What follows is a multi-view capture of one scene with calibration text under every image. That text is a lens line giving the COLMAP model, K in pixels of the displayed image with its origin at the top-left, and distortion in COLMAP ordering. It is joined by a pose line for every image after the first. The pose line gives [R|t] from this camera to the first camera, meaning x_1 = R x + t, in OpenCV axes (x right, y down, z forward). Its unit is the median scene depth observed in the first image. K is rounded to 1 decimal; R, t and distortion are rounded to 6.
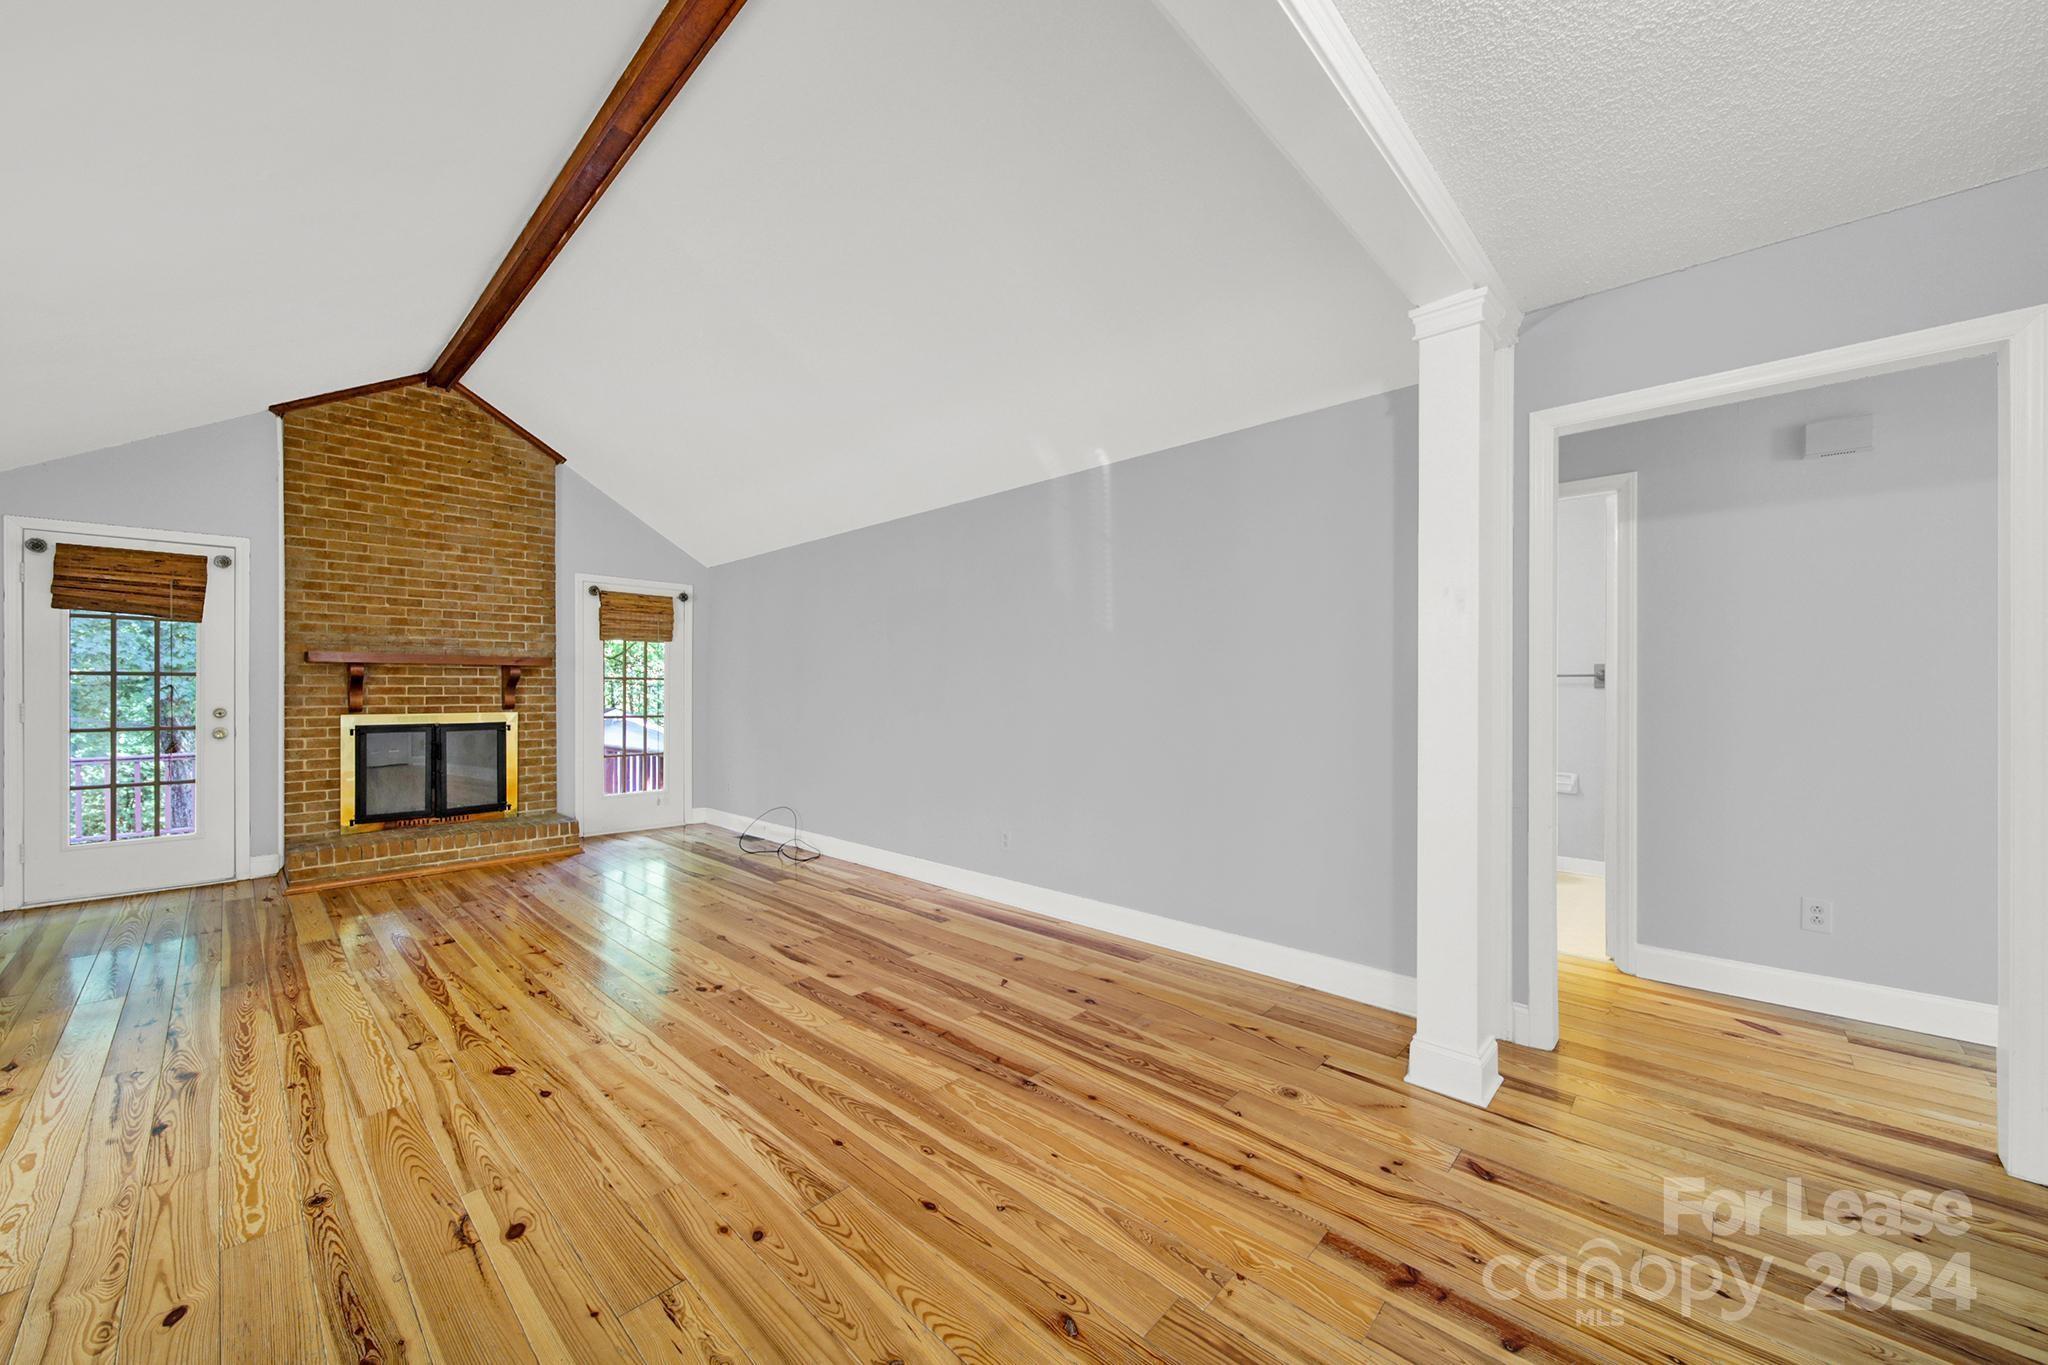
lens RADIAL K [[756.5, 0, 1017.0], [0, 756.5, 687.6], [0, 0, 1]] dist [-0.002235, -0.000767]
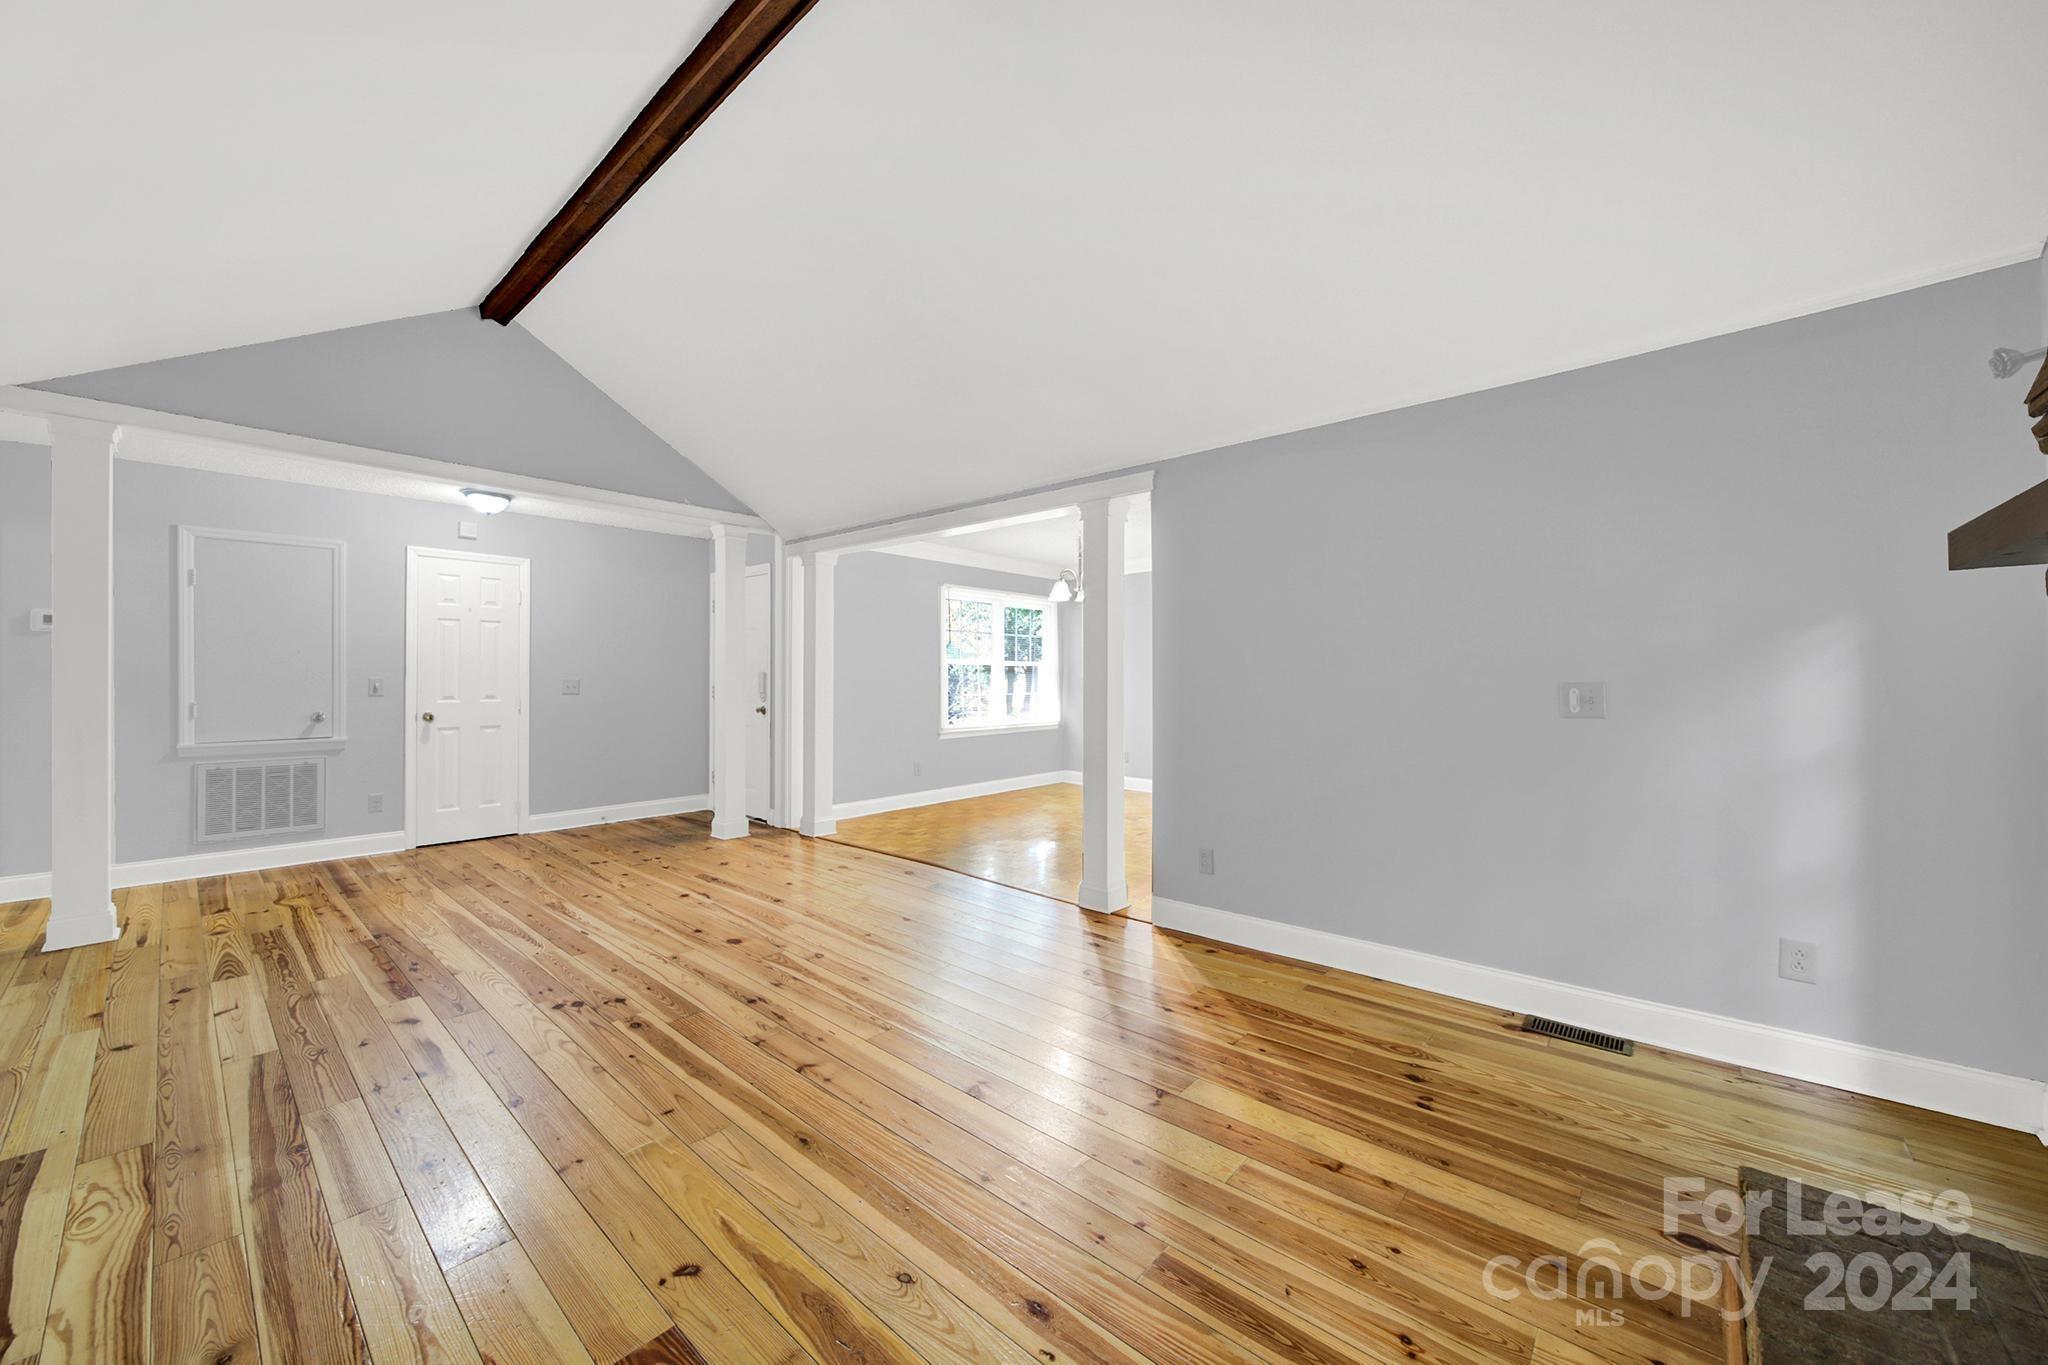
lens RADIAL K [[748.6, 0, 1009.7], [0, 748.6, 670.4], [0, 0, 1]] dist [-0.001169, -0.000228]
pose [[-0.999611, 0.000265, -0.027872, -0.557786], [0.000588, 0.999933, -0.011573, 0.003808], [0.027867, -0.011585, -0.999545, 1.172379]]
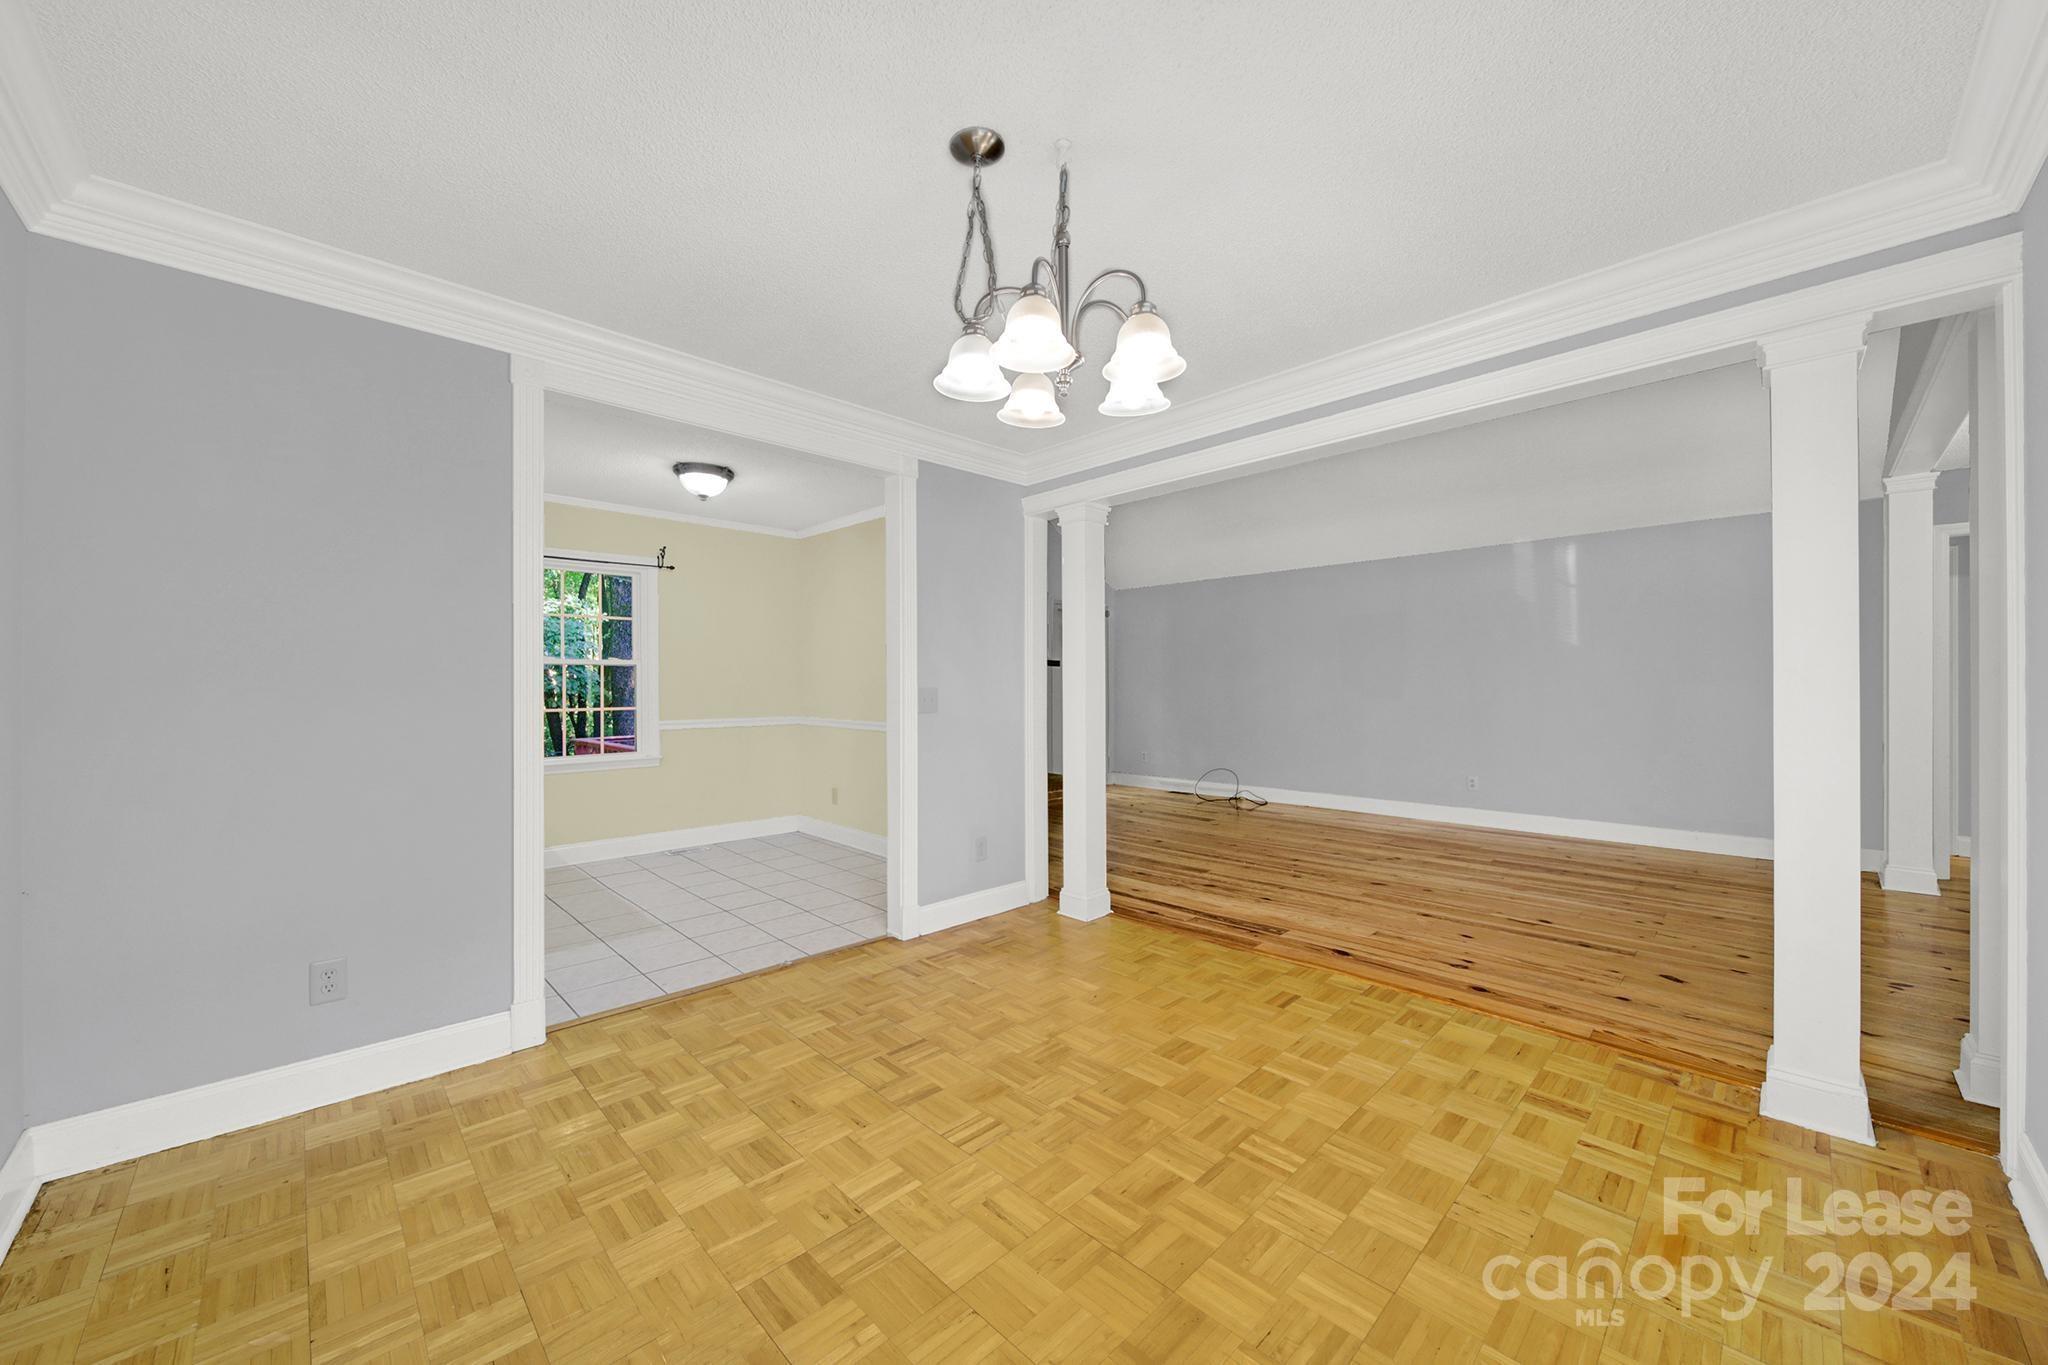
lens RADIAL K [[751.7, 0, 1014.6], [0, 751.7, 681.7], [0, 0, 1]] dist [-0.002506, -0.000280]
pose [[0.998578, -0.004893, -0.053077, -0.711820], [0.004784, 0.999986, -0.002188, 0.000938], [0.053087, 0.001931, 0.998588, -0.442723]]
